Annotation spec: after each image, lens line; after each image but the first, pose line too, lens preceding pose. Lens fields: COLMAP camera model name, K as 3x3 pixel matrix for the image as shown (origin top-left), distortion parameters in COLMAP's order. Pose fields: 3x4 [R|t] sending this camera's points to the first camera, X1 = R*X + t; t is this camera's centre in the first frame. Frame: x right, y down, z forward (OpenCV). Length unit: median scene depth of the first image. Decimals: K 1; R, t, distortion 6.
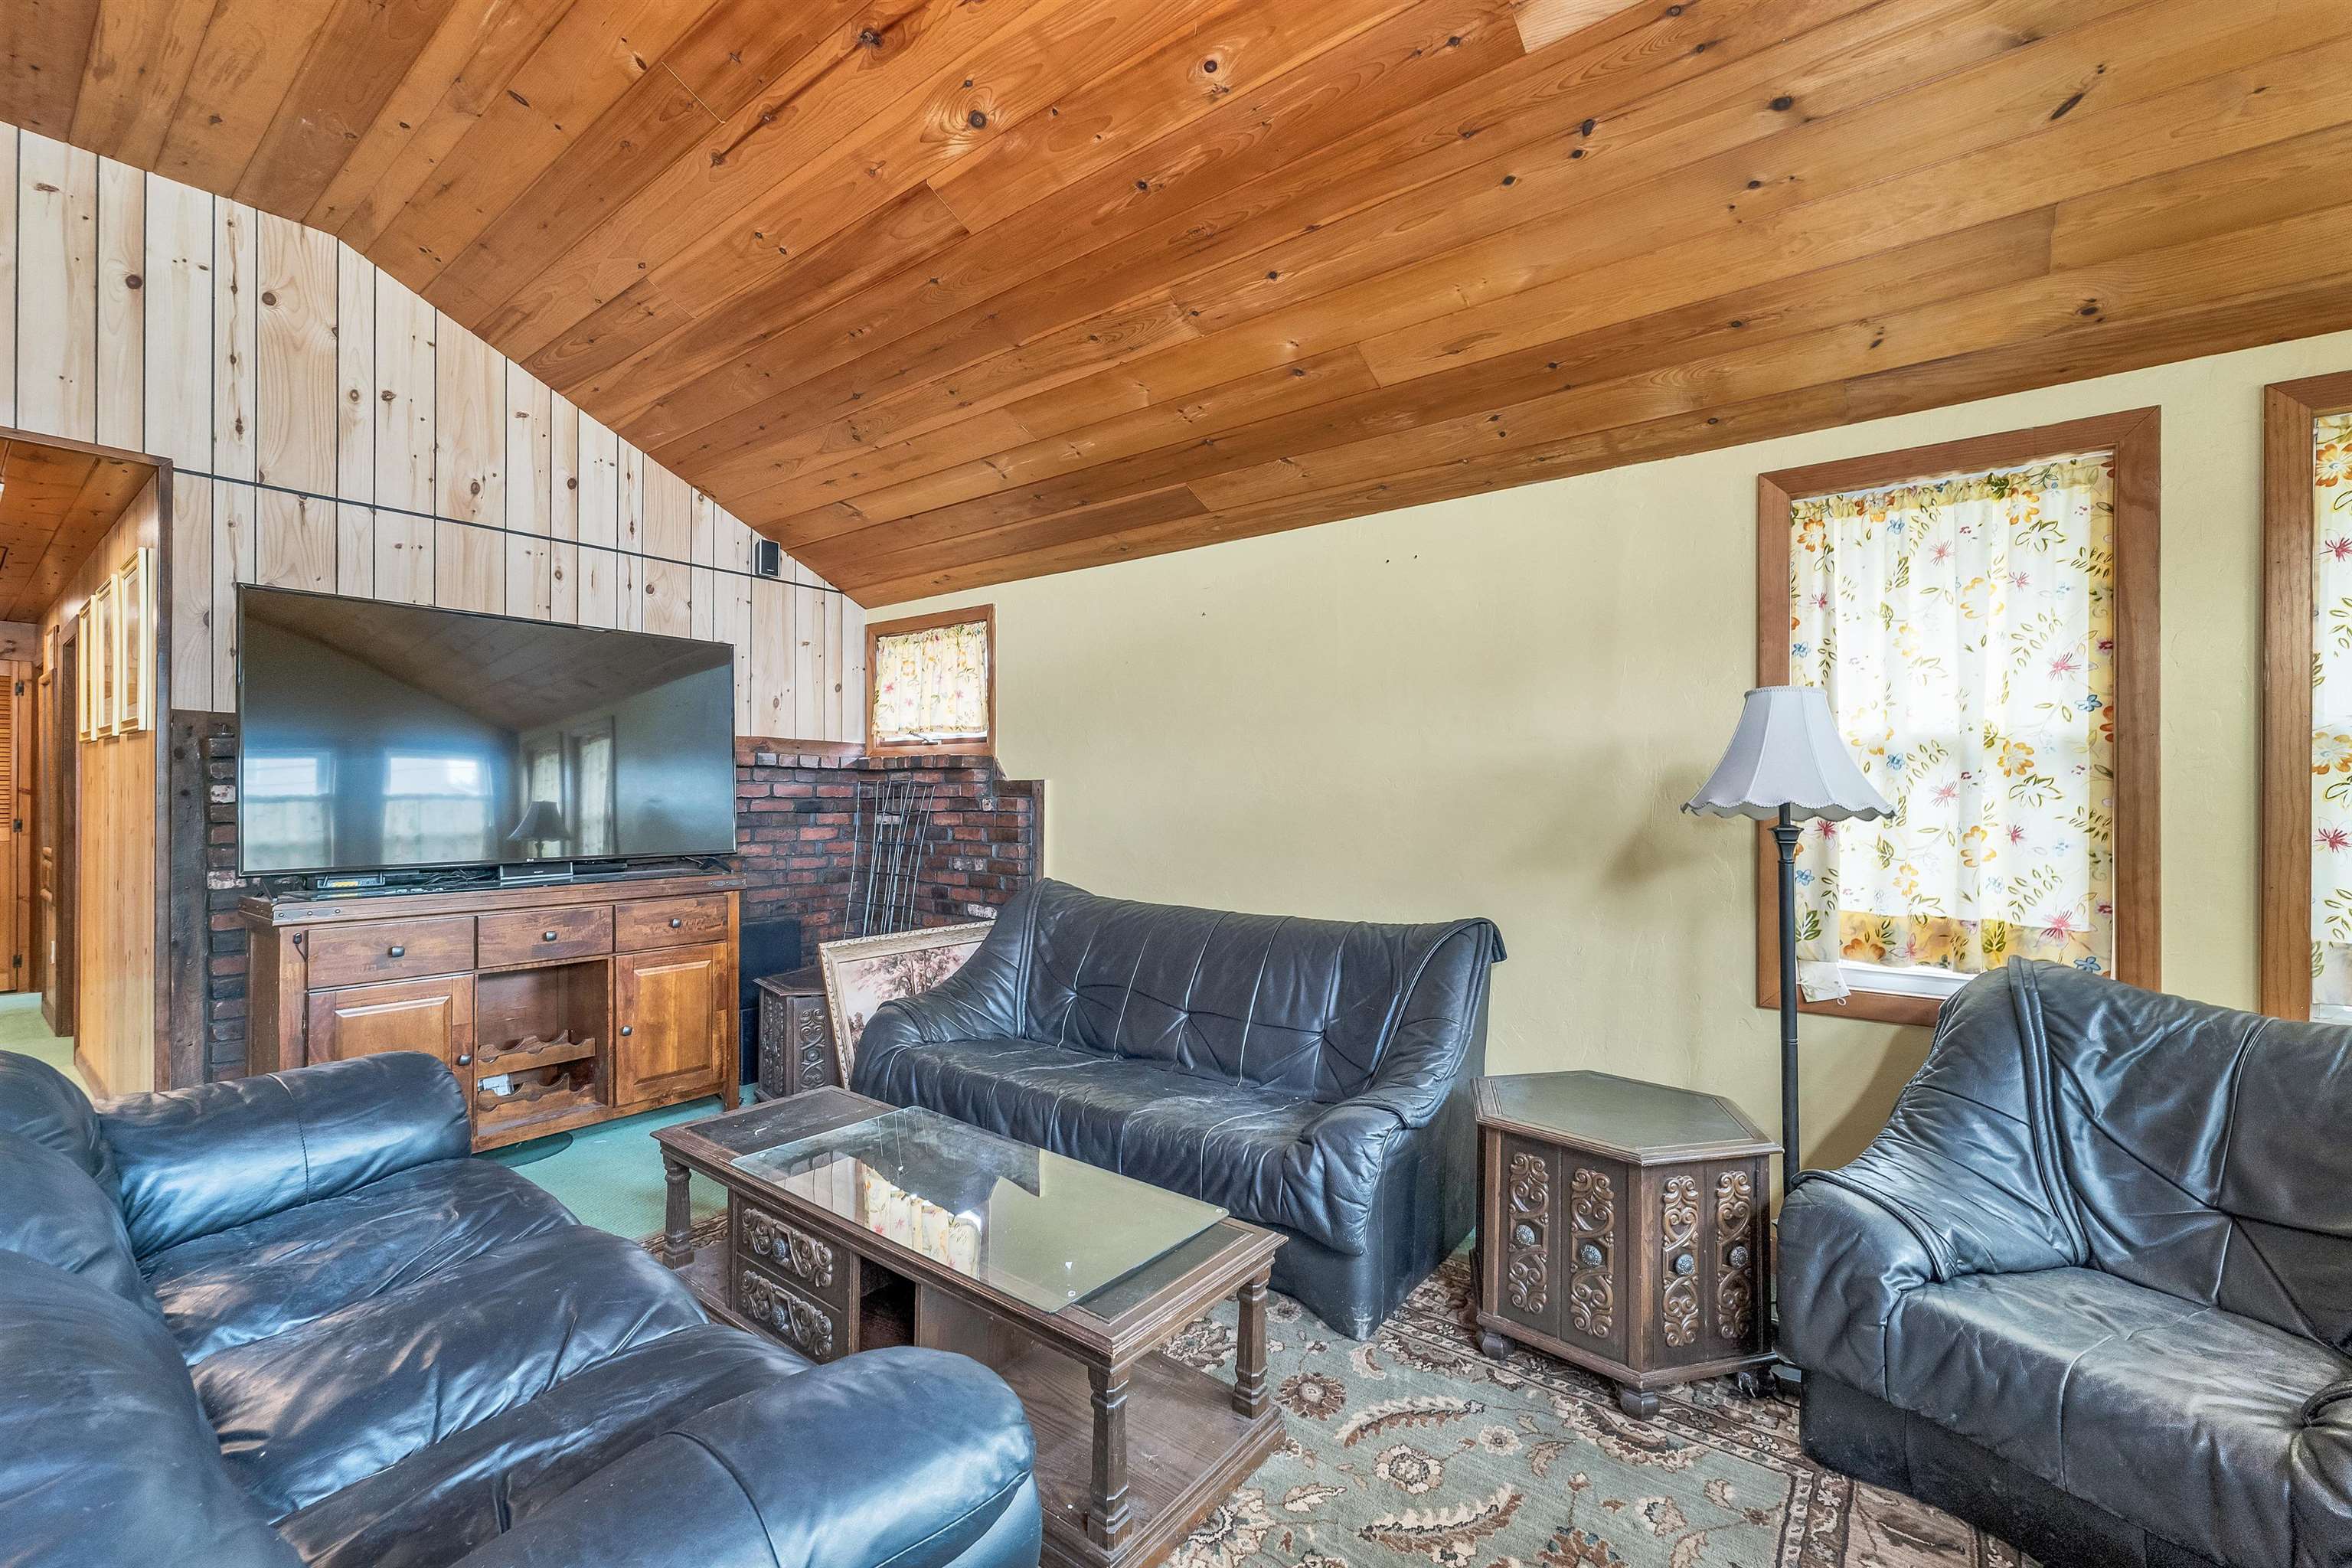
lens RADIAL K [[979.7, 0, 1173.7], [0, 979.7, 784.3], [0, 0, 1]] dist [0.001932, -0.000083]
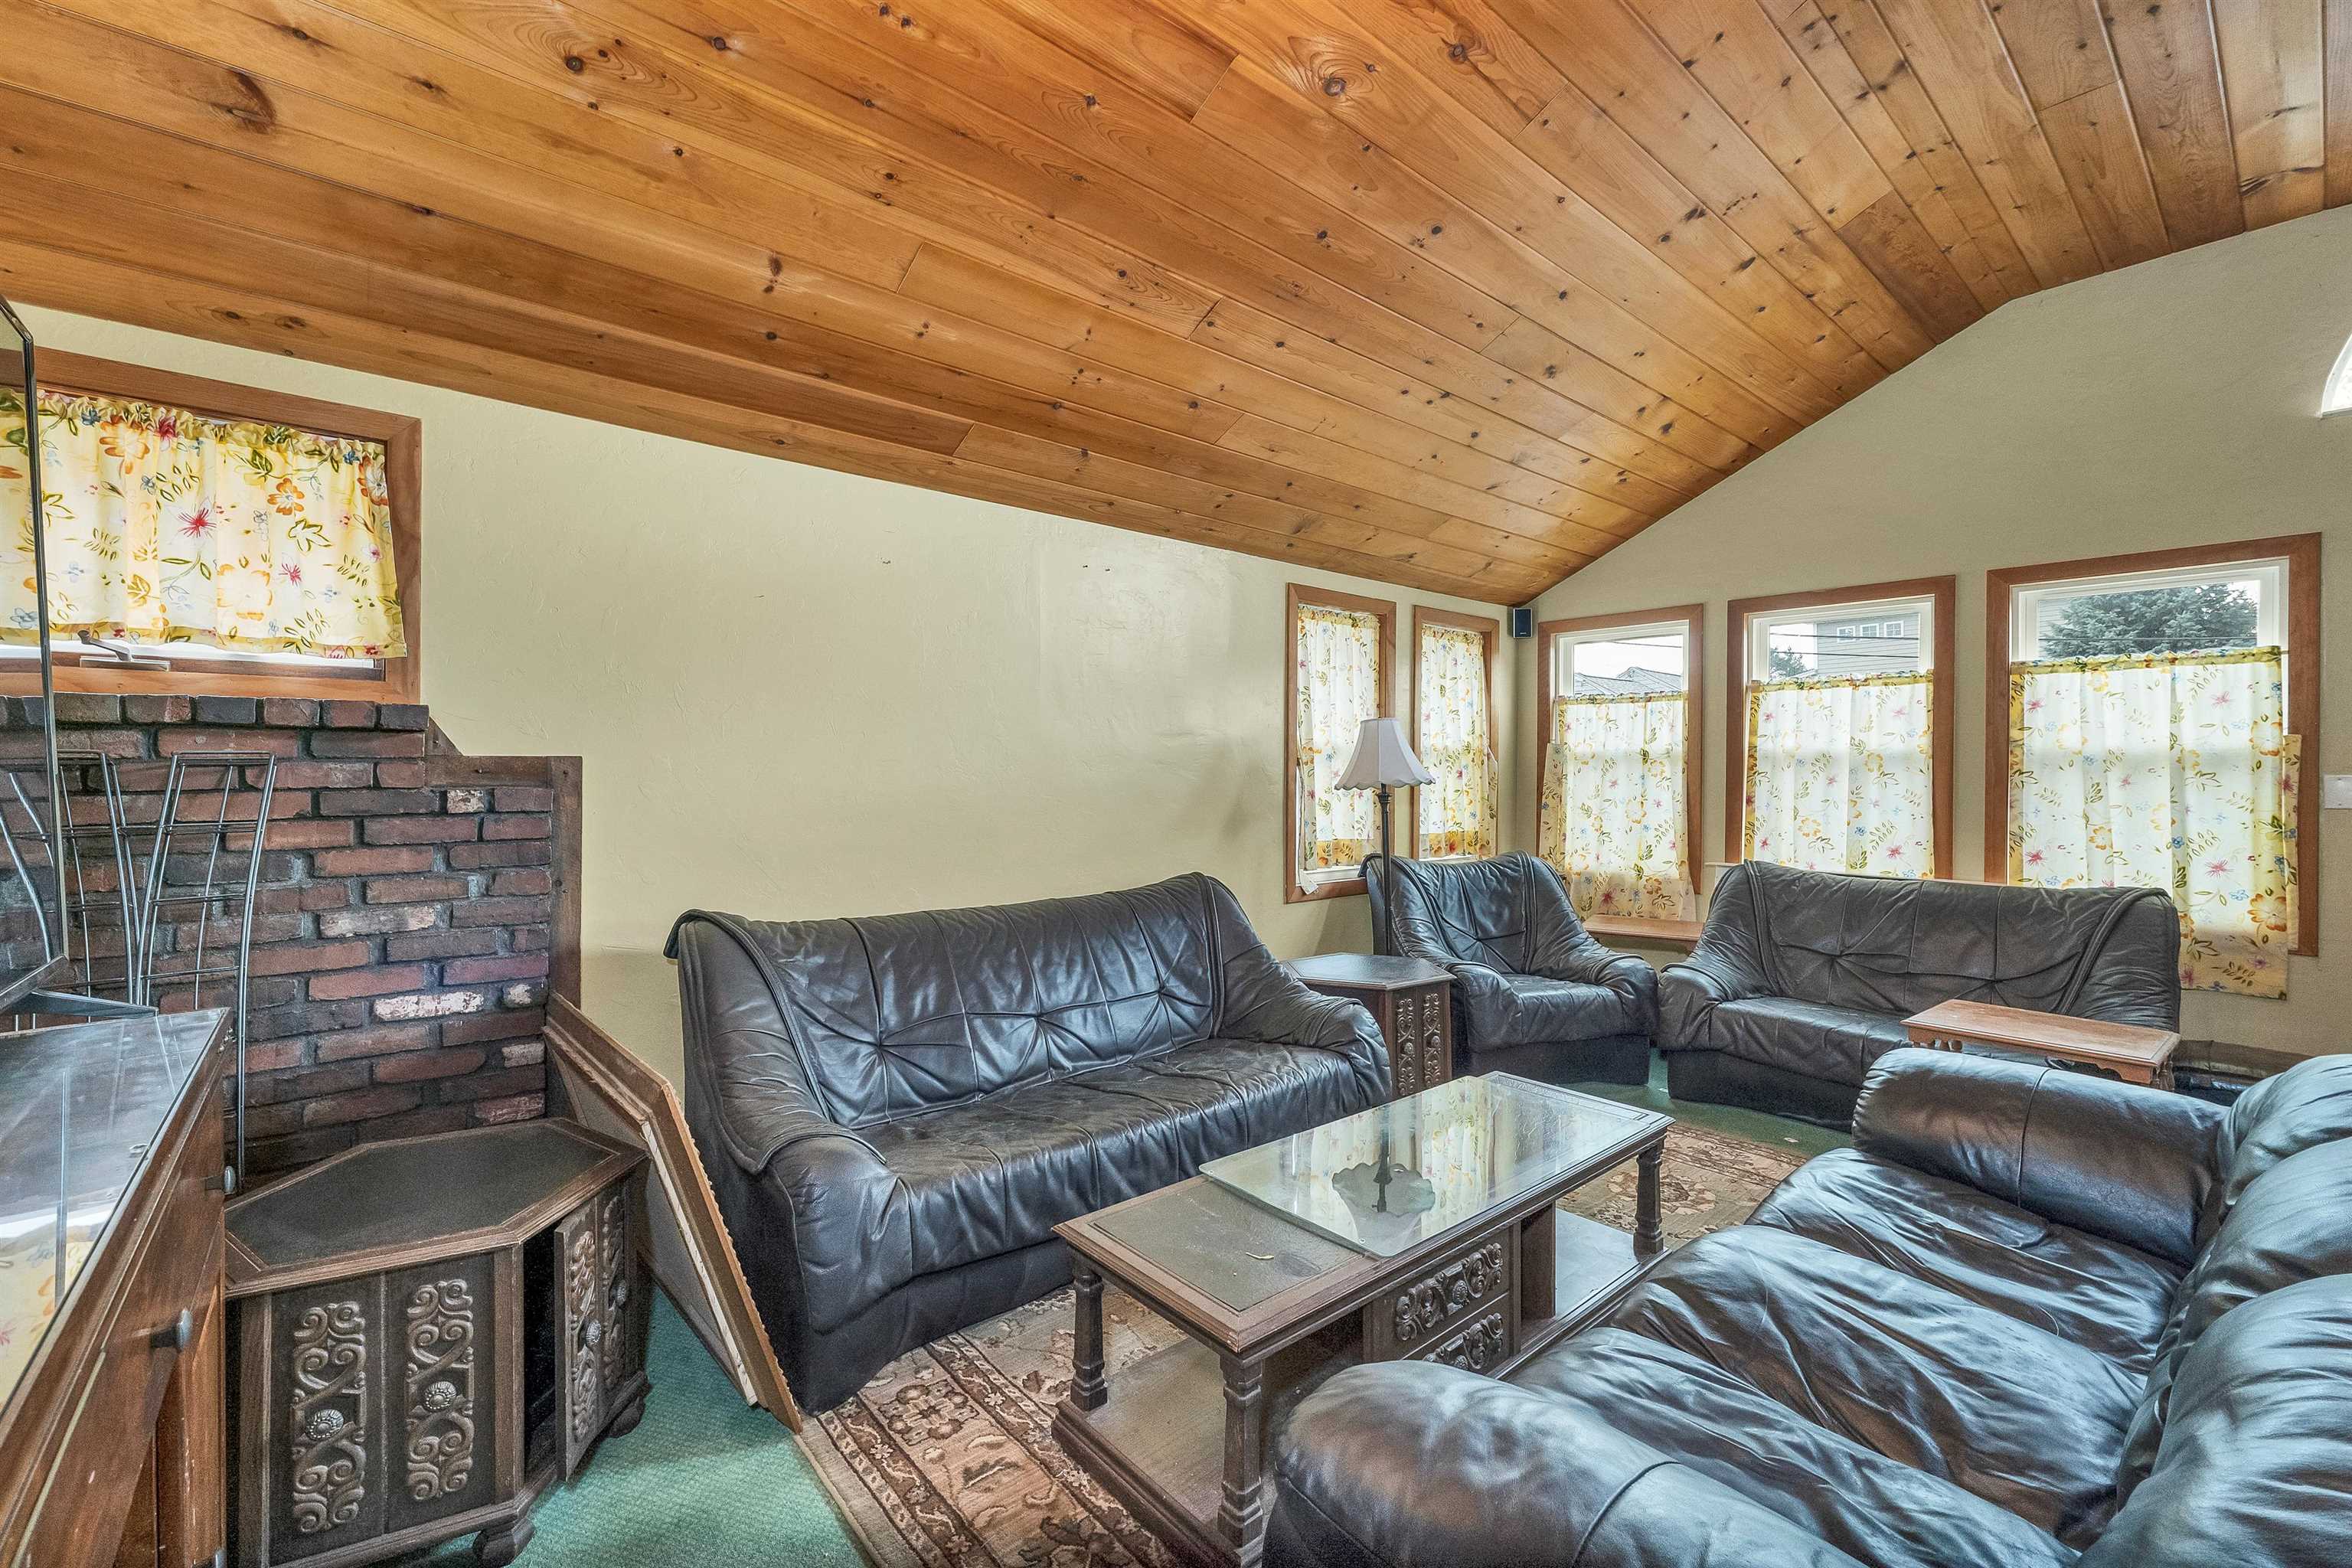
lens RADIAL K [[979.7, 0, 1171.7], [0, 979.7, 775.2], [0, 0, 1]] dist [0.001932, -0.000083]
pose [[0.204289, -0.006062, 0.978892, -0.906027], [-0.008555, 0.999932, 0.007978, -0.001855], [-0.978873, -0.010004, 0.204223, 0.726677]]
